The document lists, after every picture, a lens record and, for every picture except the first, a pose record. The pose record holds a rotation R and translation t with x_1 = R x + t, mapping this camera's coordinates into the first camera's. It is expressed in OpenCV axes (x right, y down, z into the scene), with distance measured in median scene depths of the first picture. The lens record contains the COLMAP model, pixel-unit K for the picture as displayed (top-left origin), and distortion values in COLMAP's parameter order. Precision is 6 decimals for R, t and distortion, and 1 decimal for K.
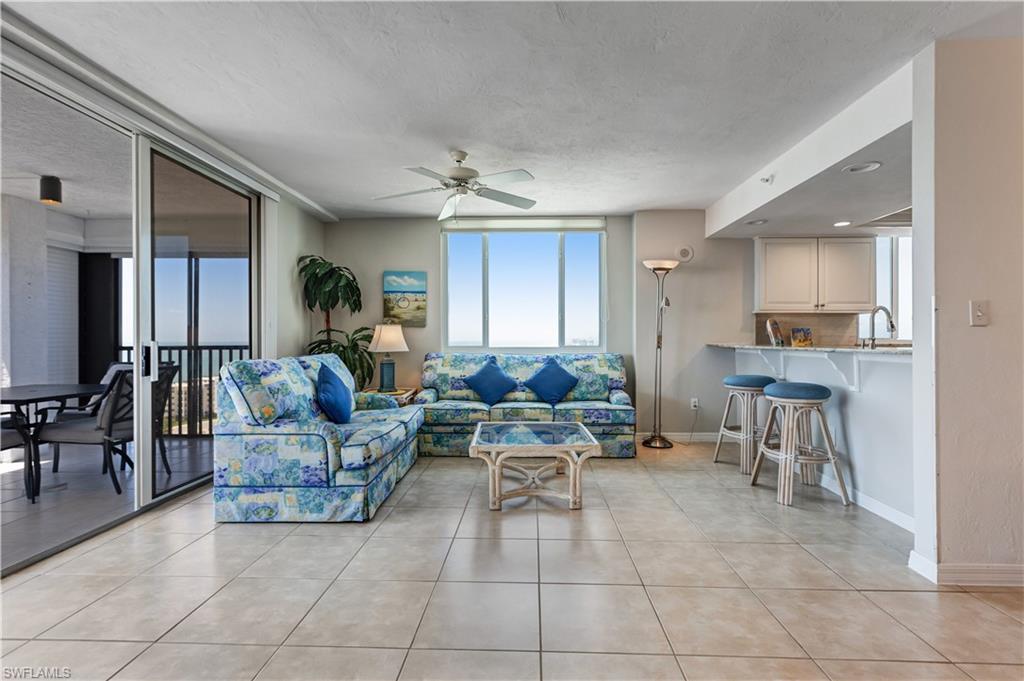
lens RADIAL K [[475.3, 0, 516.3], [0, 475.3, 341.9], [0, 0, 1]] dist [0.004156, 0.000250]
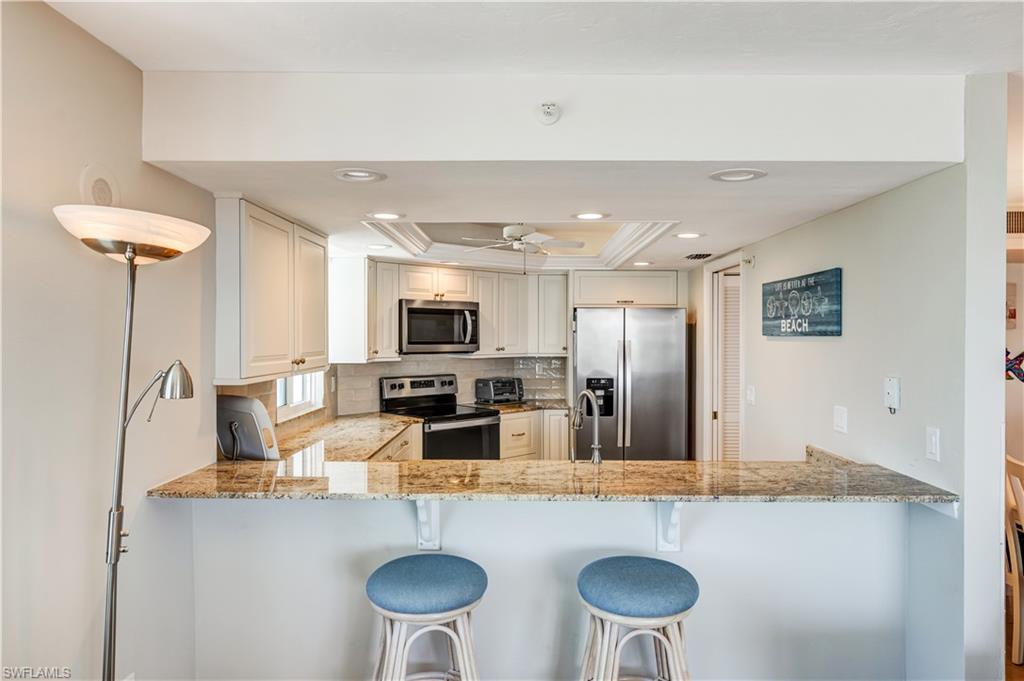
lens RADIAL K [[663.2, 0, 510.9], [0, 663.2, 336.1], [0, 0, 1]] dist [0.026685, 0.001630]
pose [[-0.015168, -0.007068, 0.999860, -0.061224], [0.005253, 0.999961, 0.007148, -0.119641], [-0.999871, 0.005360, -0.015130, 0.884740]]
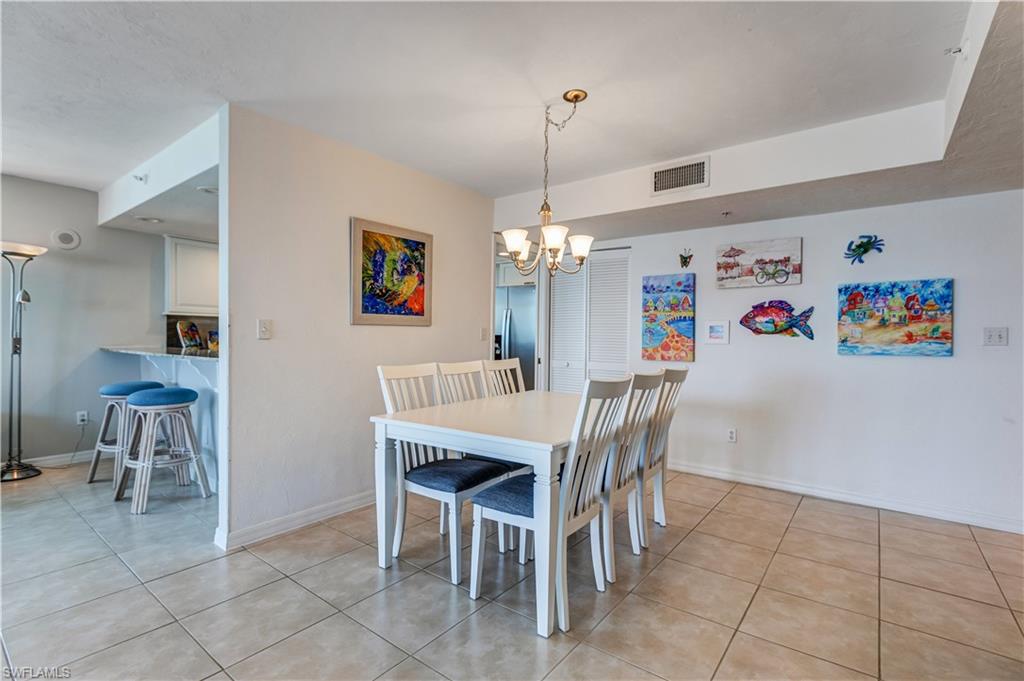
lens RADIAL K [[475.3, 0, 515.6], [0, 475.3, 344.1], [0, 0, 1]] dist [0.004156, 0.000250]
pose [[0.587447, -0.006508, 0.809237, 0.162034], [-0.005781, 0.999908, 0.012238, -0.019473], [-0.809242, -0.011867, 0.587355, -0.150713]]
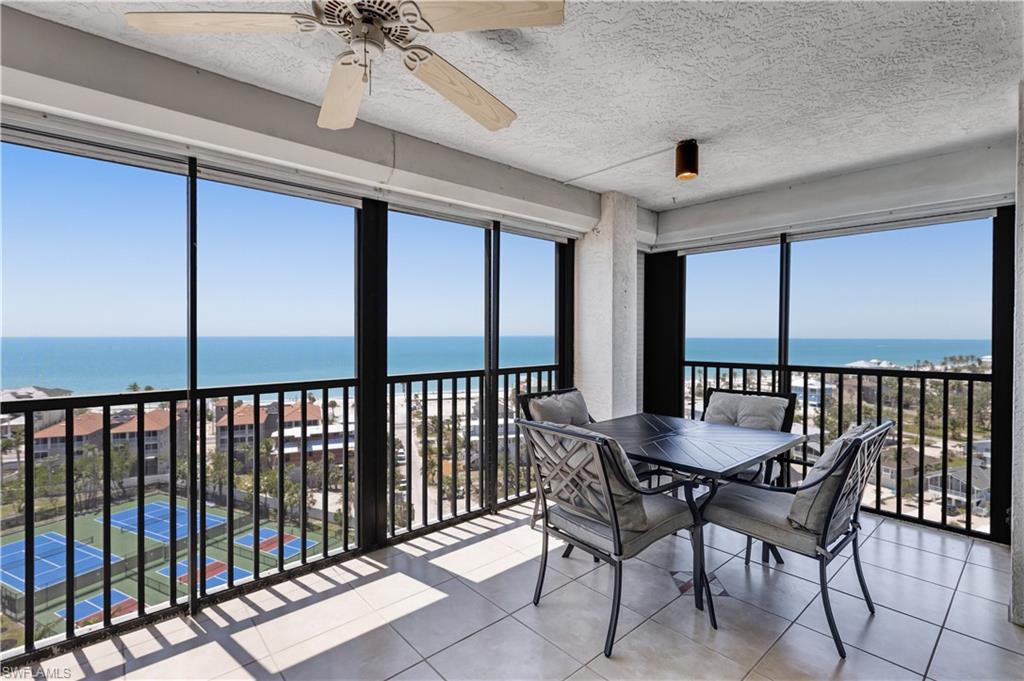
lens RADIAL K [[475.3, 0, 508.6], [0, 475.3, 347.7], [0, 0, 1]] dist [0.004156, 0.000250]
pose [[0.683823, 0.023638, -0.729265, -0.576138], [-0.009369, 0.999677, 0.023618, -0.041599], [0.729588, -0.009318, 0.683824, 0.277335]]
